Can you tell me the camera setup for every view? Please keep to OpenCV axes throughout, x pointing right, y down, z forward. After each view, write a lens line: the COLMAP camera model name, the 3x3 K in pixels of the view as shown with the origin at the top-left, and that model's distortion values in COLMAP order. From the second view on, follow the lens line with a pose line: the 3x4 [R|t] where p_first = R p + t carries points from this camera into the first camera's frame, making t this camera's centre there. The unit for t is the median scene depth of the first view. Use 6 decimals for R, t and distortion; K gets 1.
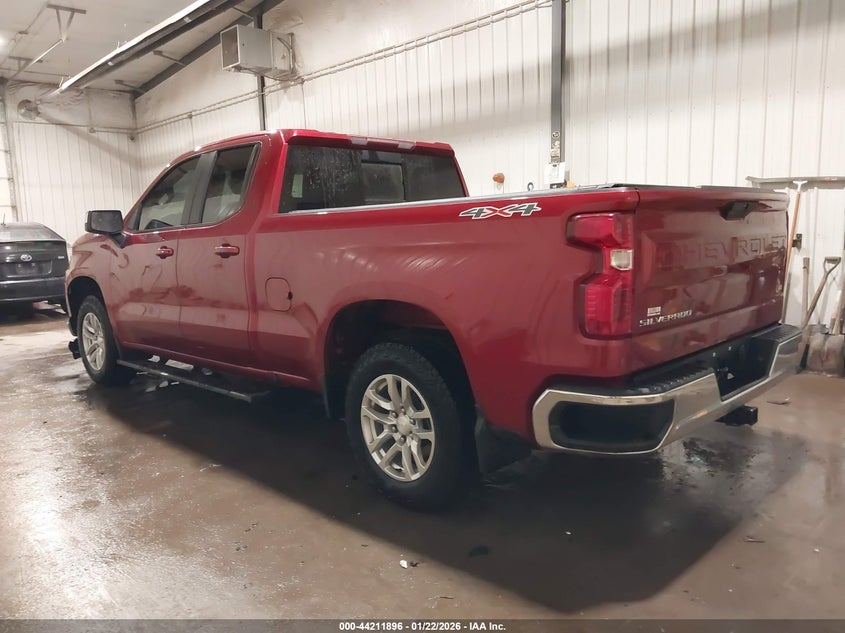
lens RADIAL K [[668.0, 0, 419.7], [0, 668.0, 318.8], [0, 0, 1]] dist [-0.003771, -0.003840]
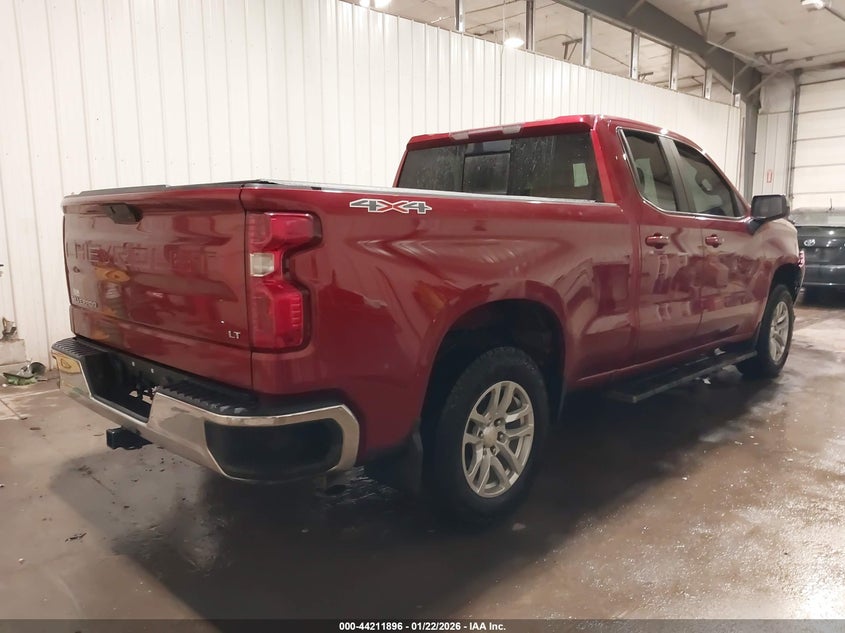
lens RADIAL K [[668.0, 0, 421.9], [0, 668.0, 312.6], [0, 0, 1]] dist [-0.003771, -0.003840]
pose [[-0.011744, 0.156498, -0.987608, 0.929675], [-0.132890, 0.978671, 0.156662, -0.151240], [0.991061, 0.133083, 0.009304, 0.943865]]
